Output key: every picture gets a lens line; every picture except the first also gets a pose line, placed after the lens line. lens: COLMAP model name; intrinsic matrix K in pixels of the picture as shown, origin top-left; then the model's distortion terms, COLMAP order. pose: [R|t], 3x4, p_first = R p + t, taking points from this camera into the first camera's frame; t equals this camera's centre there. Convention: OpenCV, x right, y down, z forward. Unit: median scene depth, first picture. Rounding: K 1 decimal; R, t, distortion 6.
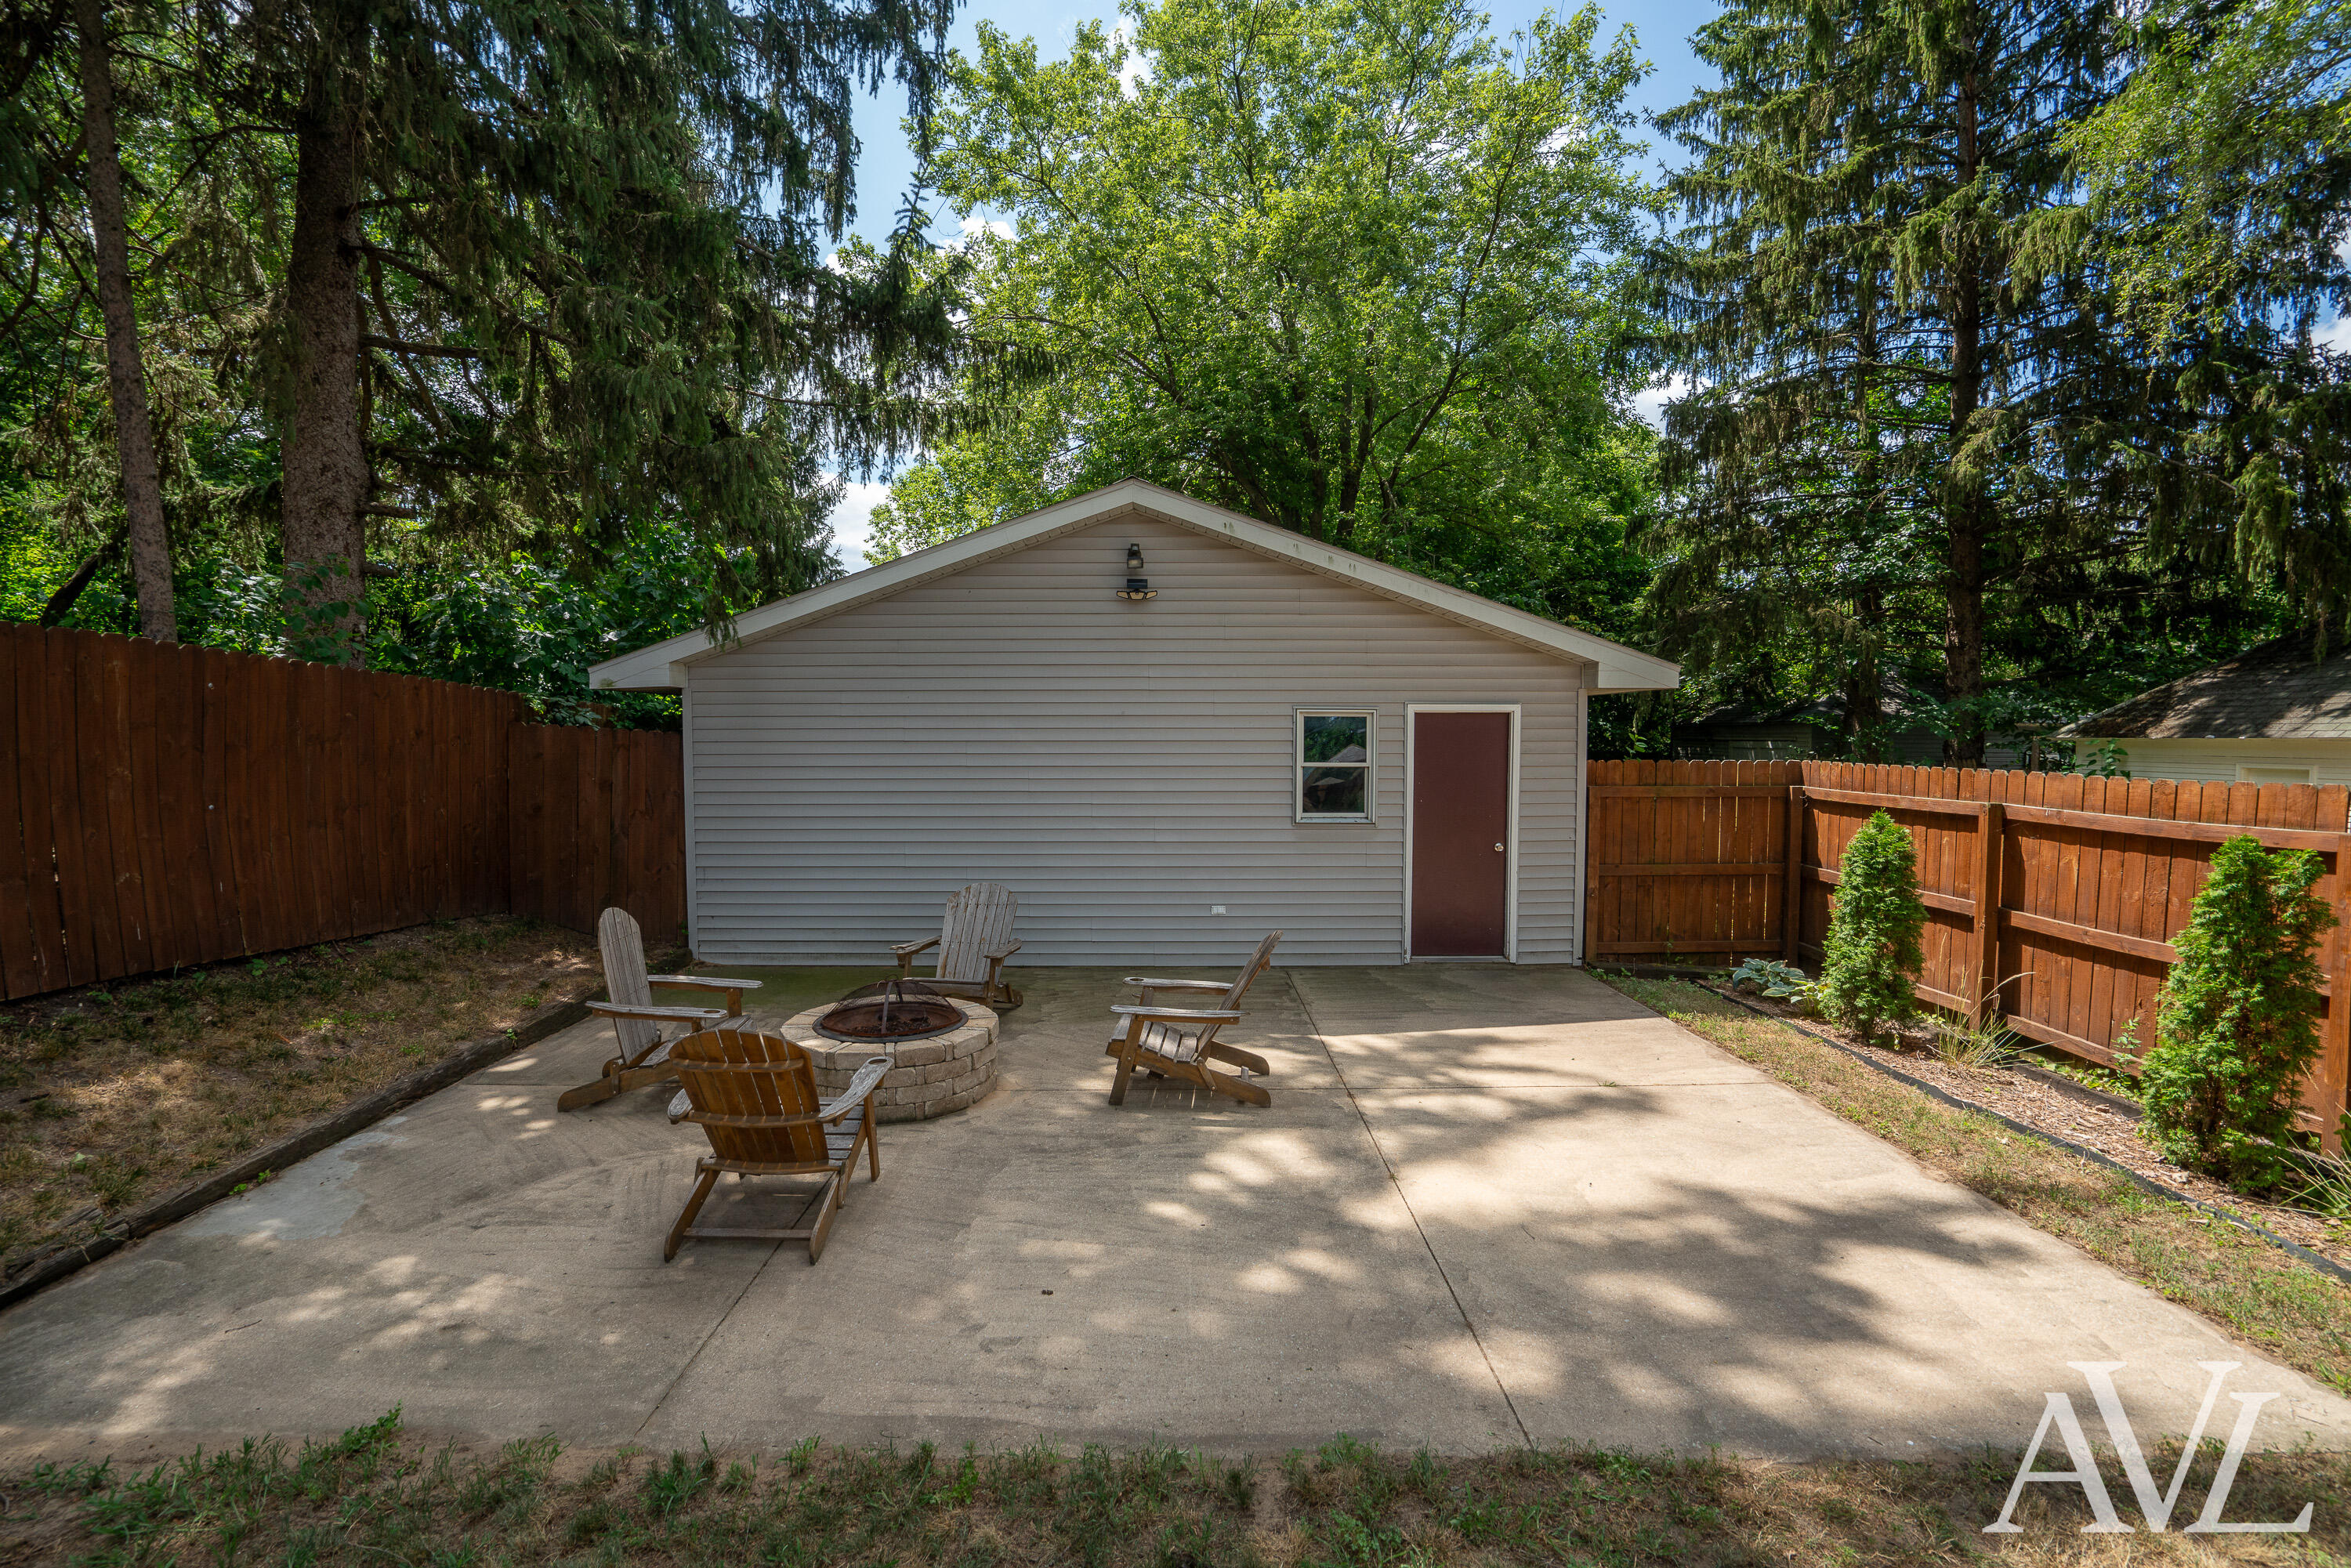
lens RADIAL K [[1042.6, 0, 1180.7], [0, 1042.6, 792.2], [0, 0, 1]] dist [-0.001440, 0.000035]
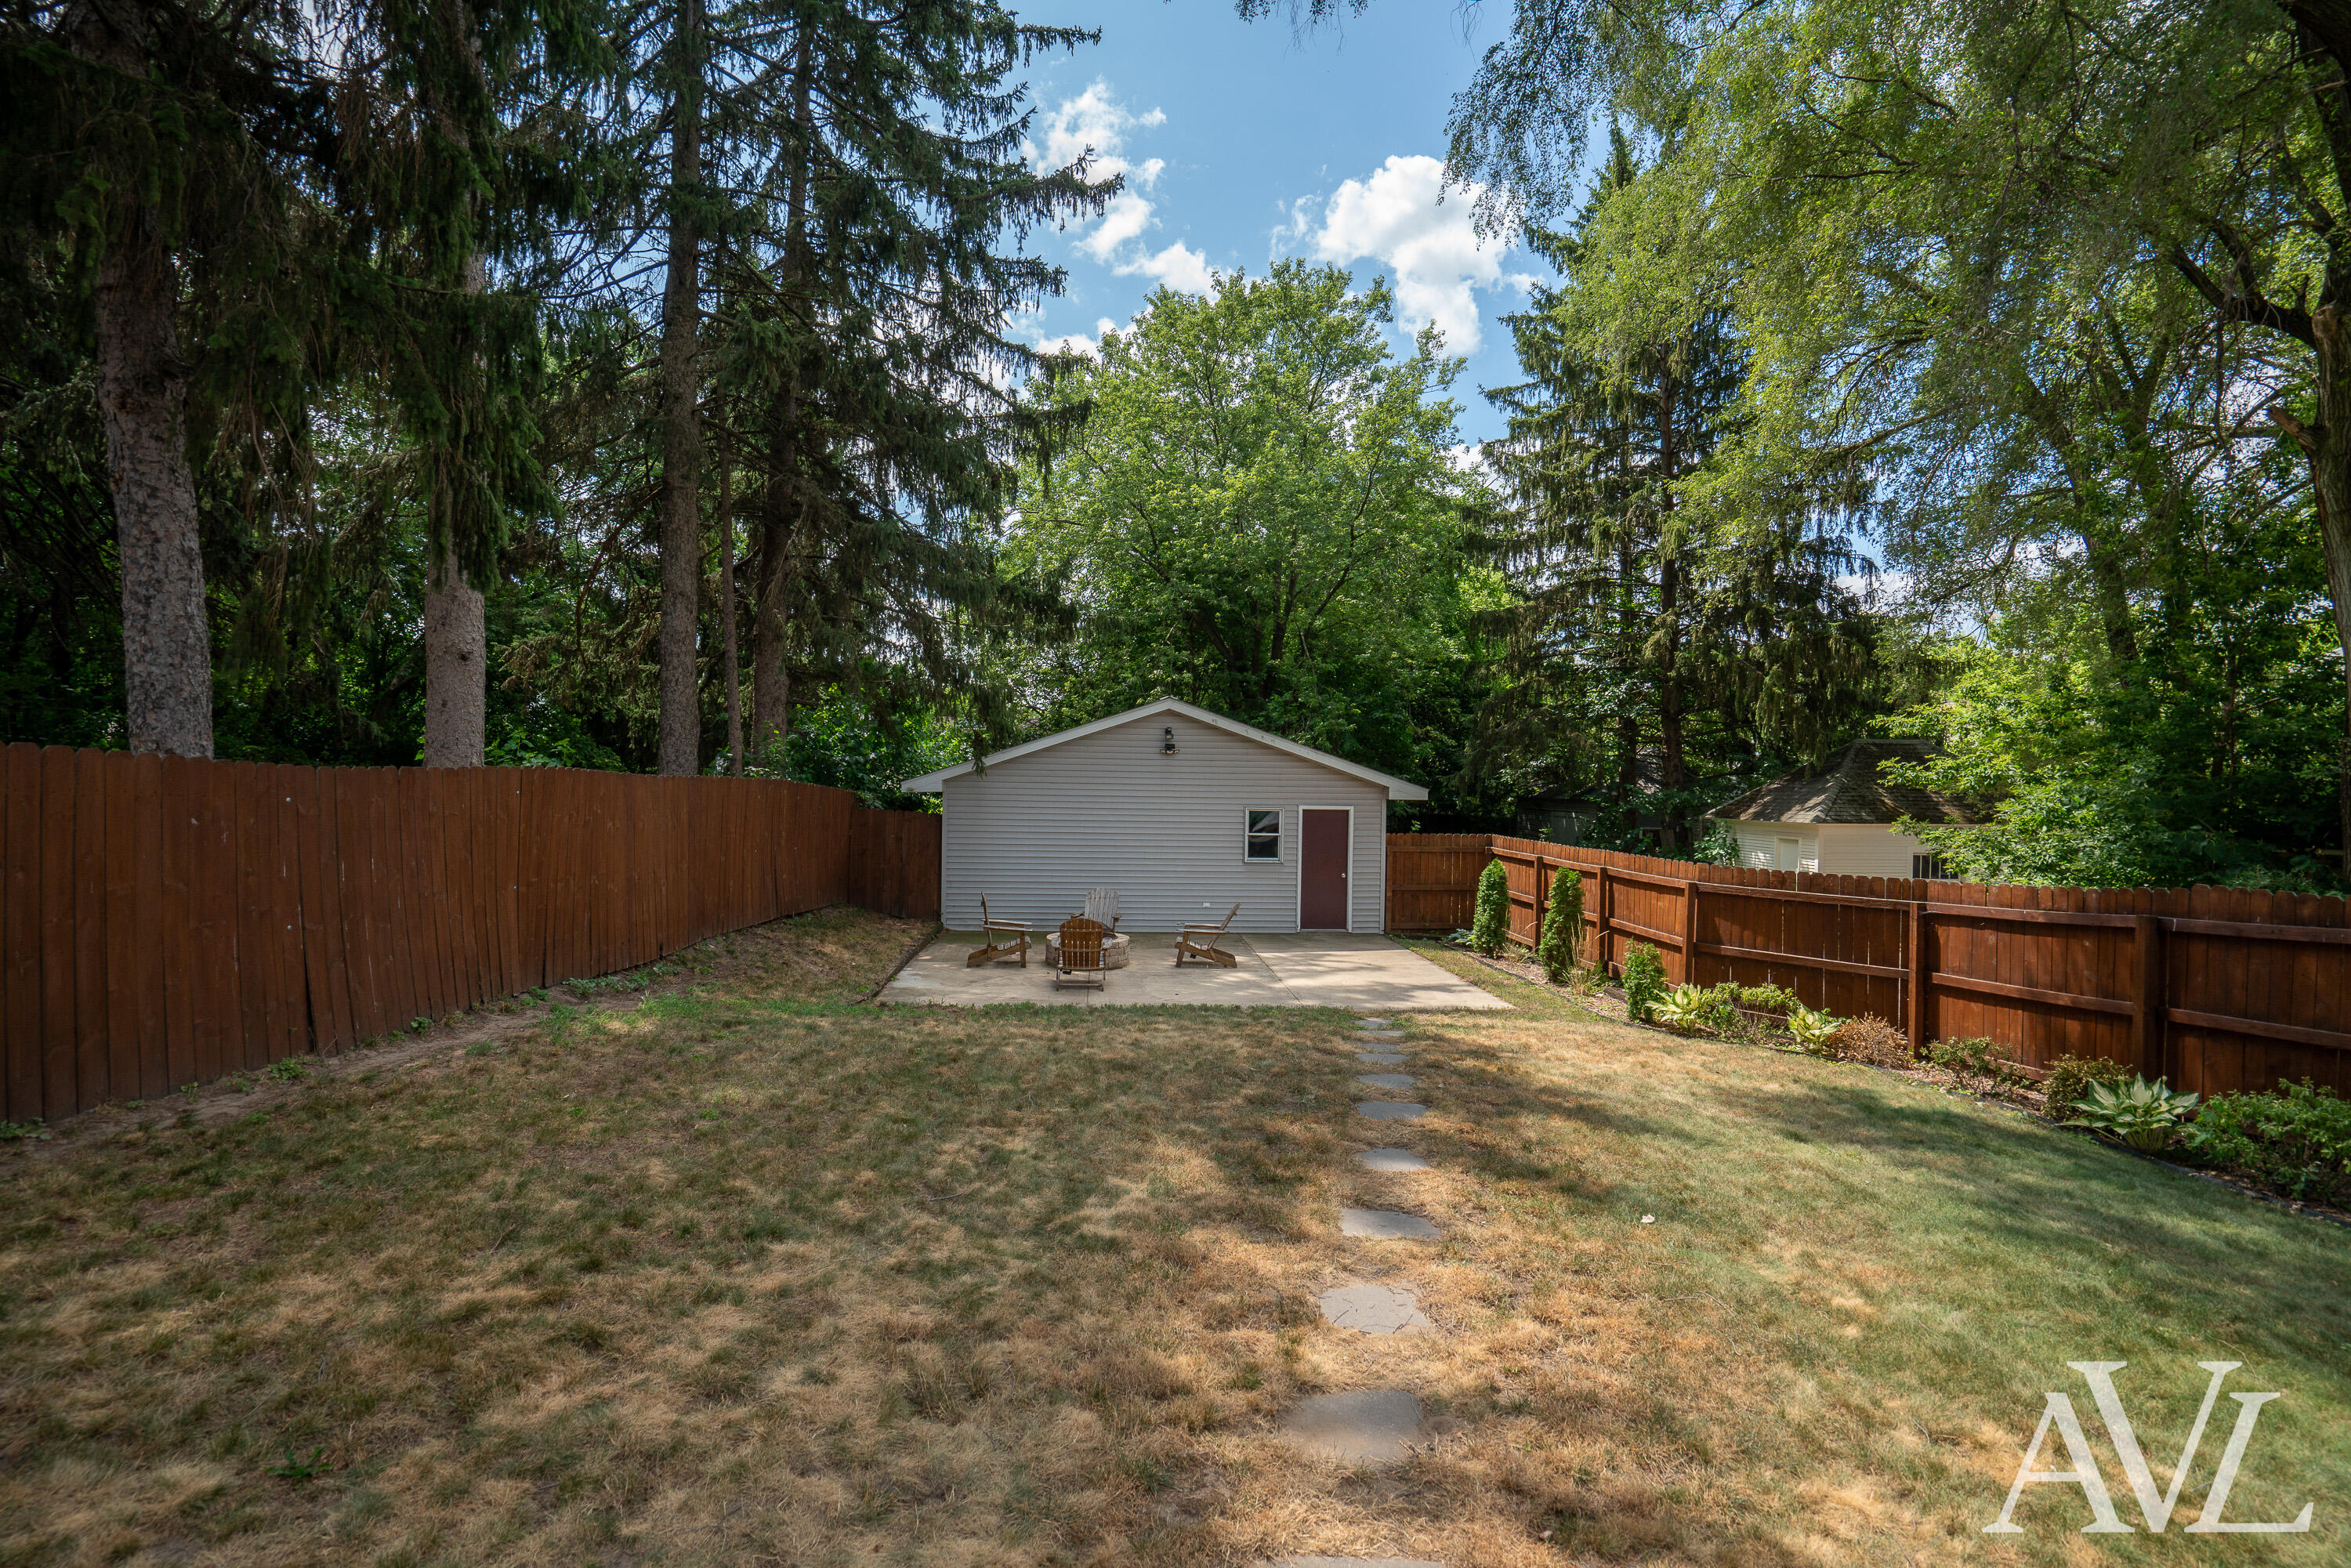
lens RADIAL K [[1150.2, 0, 1175.5], [0, 1150.2, 784.0], [0, 0, 1]] dist [-0.052894, 0.000088]
pose [[0.998067, 0.013317, 0.060708, -0.165648], [-0.010027, 0.998481, -0.054177, -0.001223], [-0.061337, 0.053464, 0.996684, -1.260193]]
